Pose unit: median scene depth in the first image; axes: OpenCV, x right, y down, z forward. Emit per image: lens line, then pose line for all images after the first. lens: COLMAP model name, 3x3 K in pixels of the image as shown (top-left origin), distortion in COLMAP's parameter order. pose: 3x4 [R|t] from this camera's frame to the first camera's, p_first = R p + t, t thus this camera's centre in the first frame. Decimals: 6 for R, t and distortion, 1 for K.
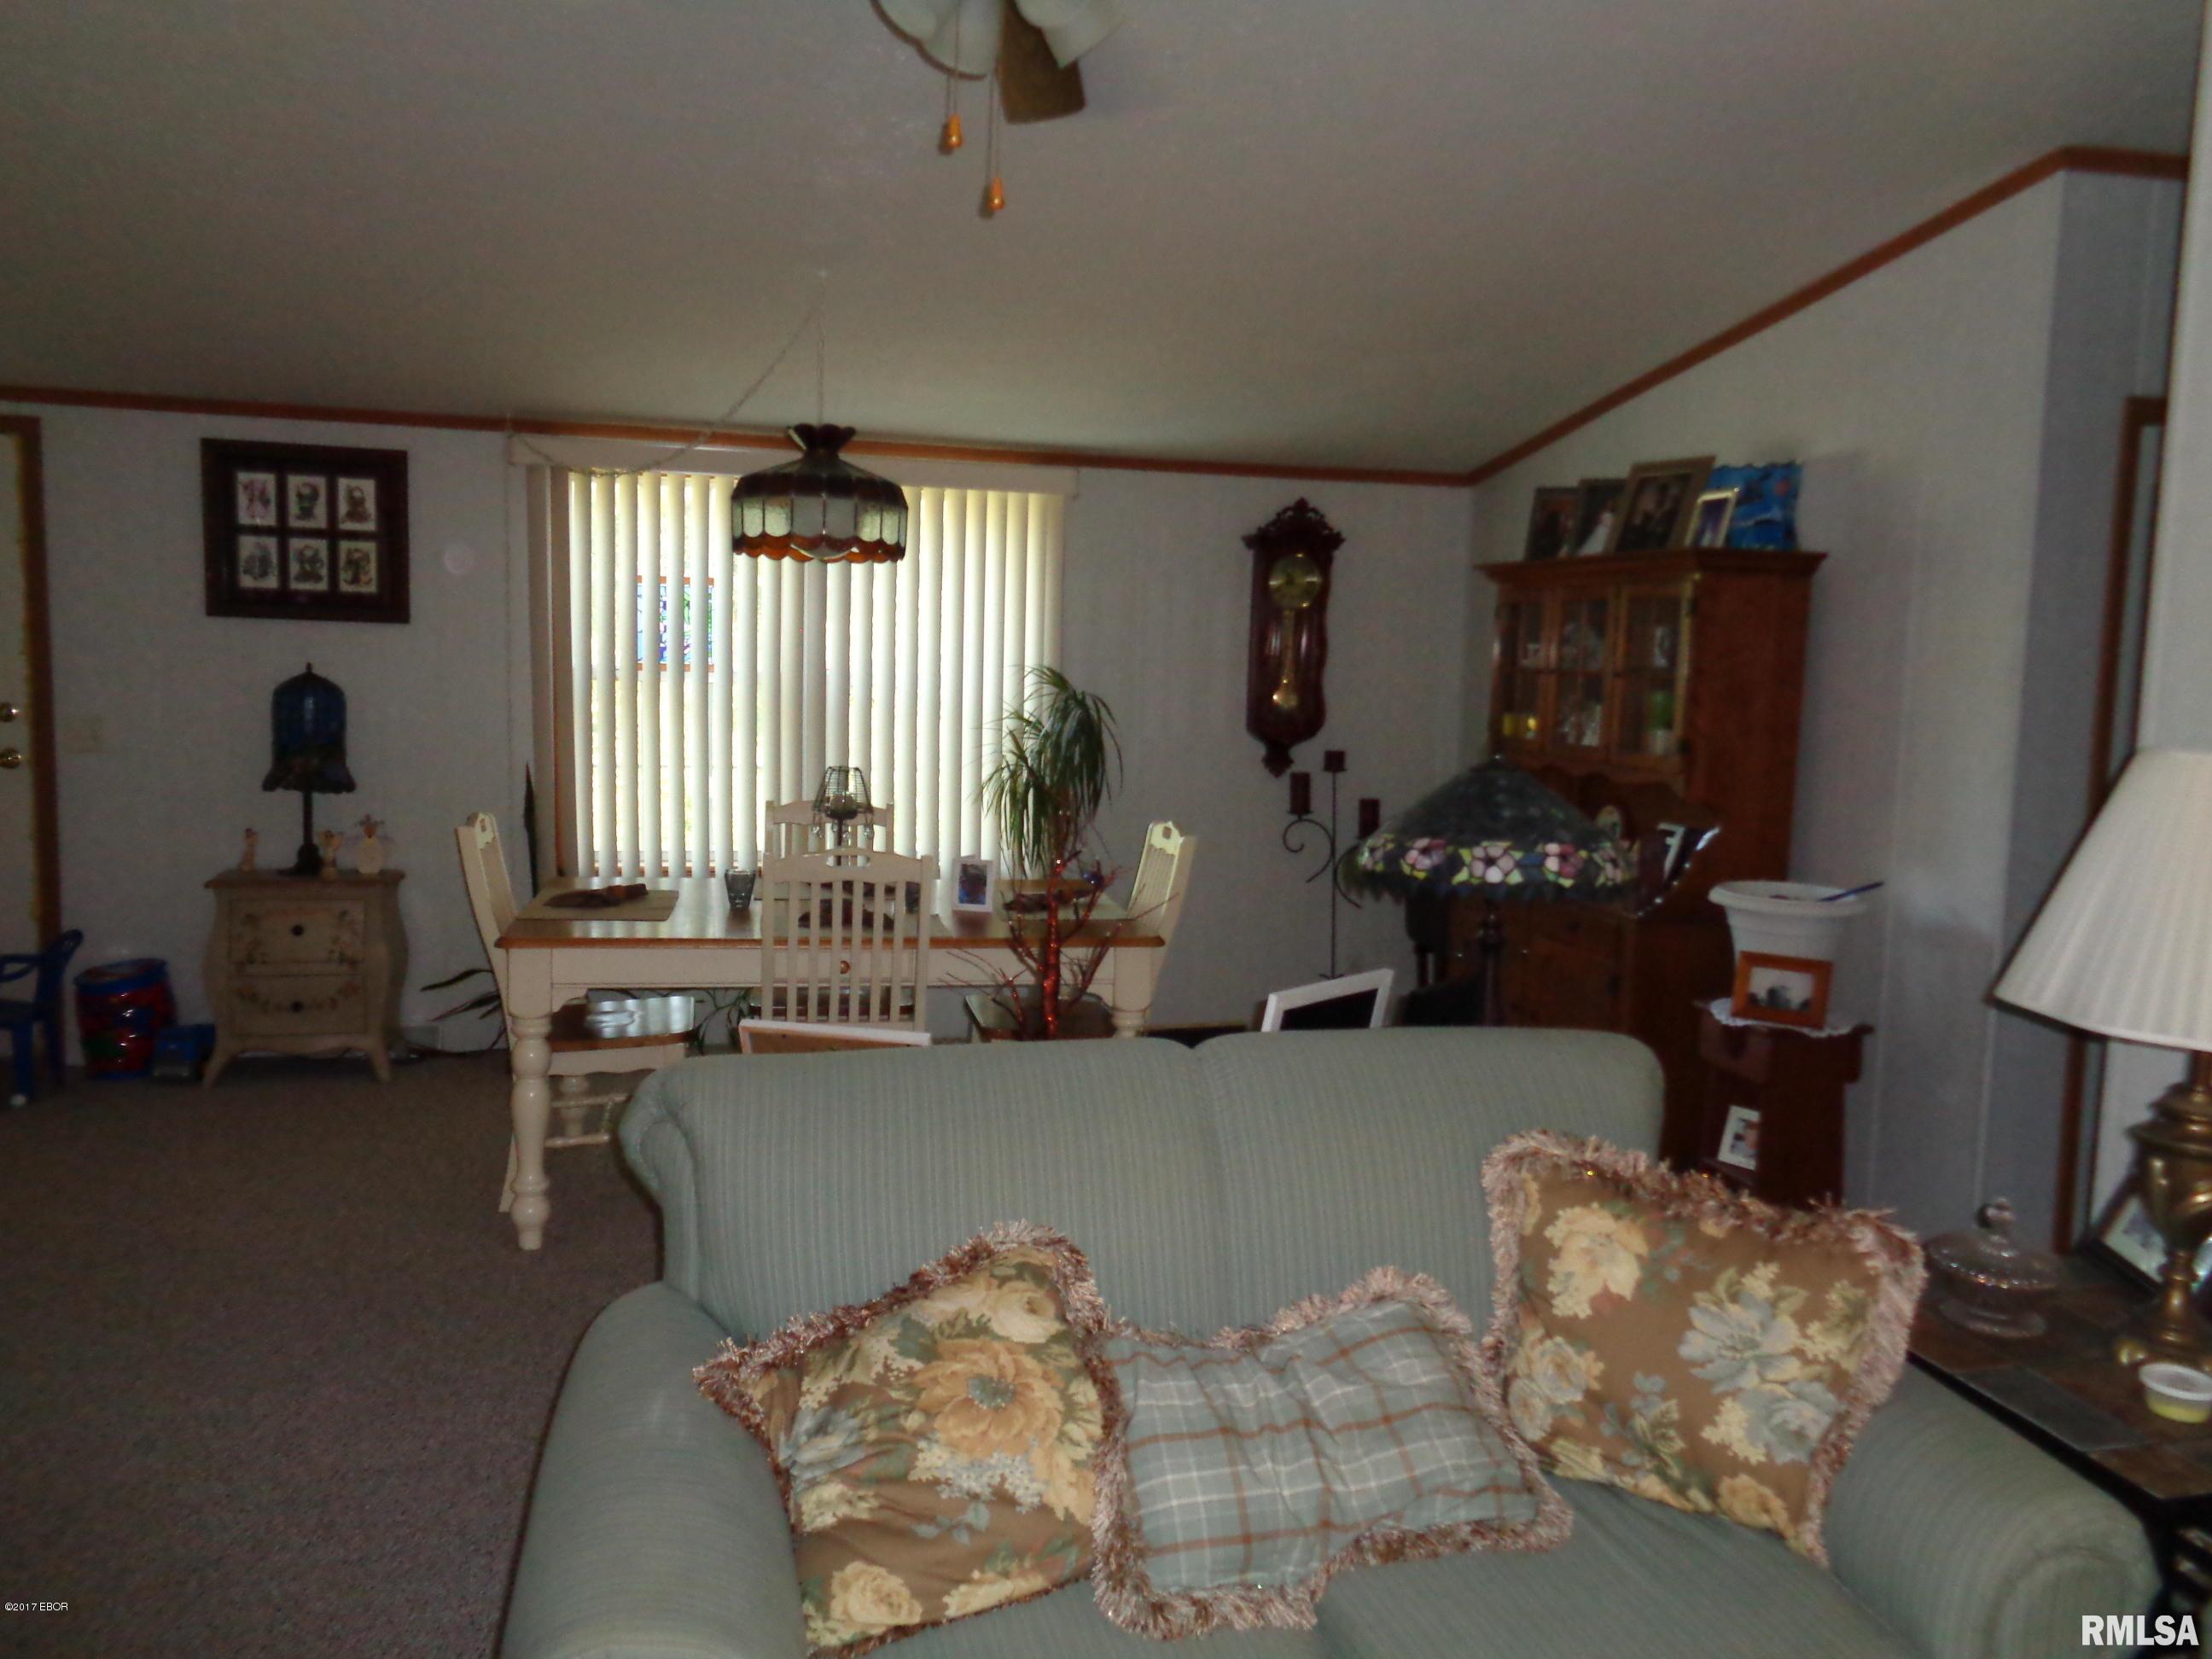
lens RADIAL K [[1745.1, 0, 1106.0], [0, 1745.1, 829.5], [0, 0, 1]] dist [0.028711, -0.000059]
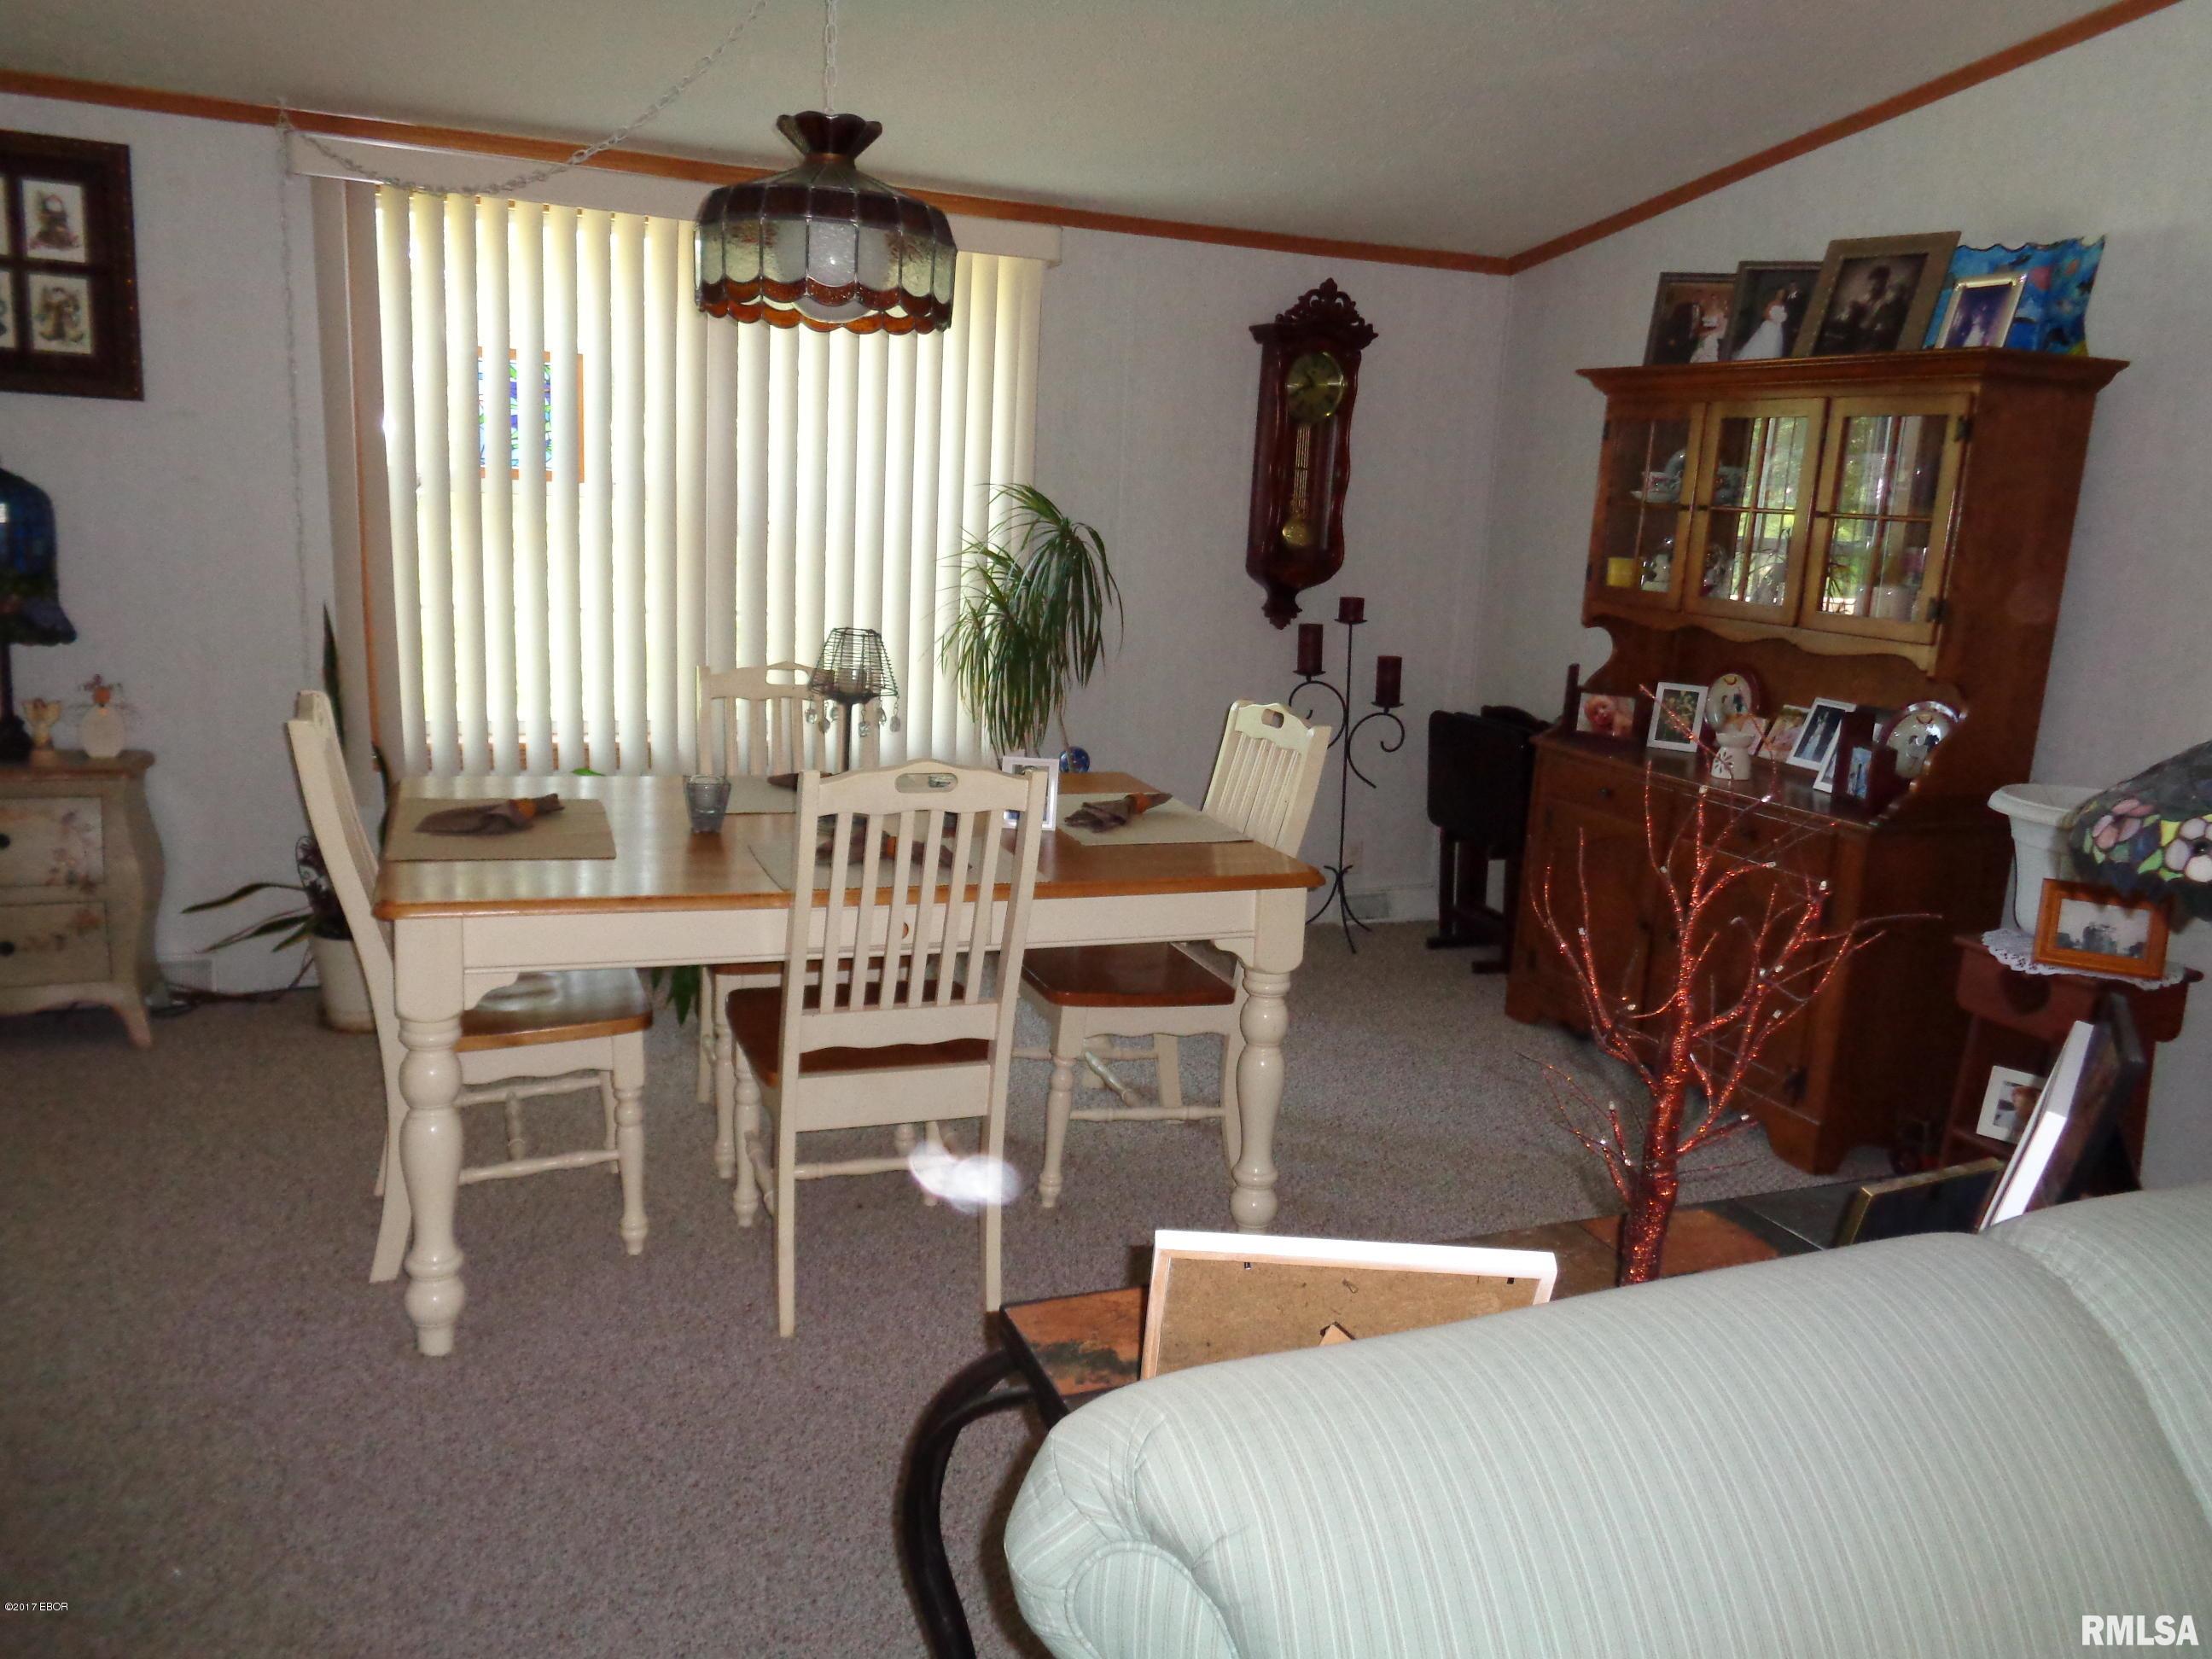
lens RADIAL K [[1699.3, 0, 1106.0], [0, 1699.3, 829.5], [0, 0, 1]] dist [0.017965, -0.007962]
pose [[0.986148, -0.009177, 0.165616, -0.134133], [-0.008229, 0.994532, 0.104110, -0.021354], [-0.165666, -0.104030, 0.980680, 0.250356]]
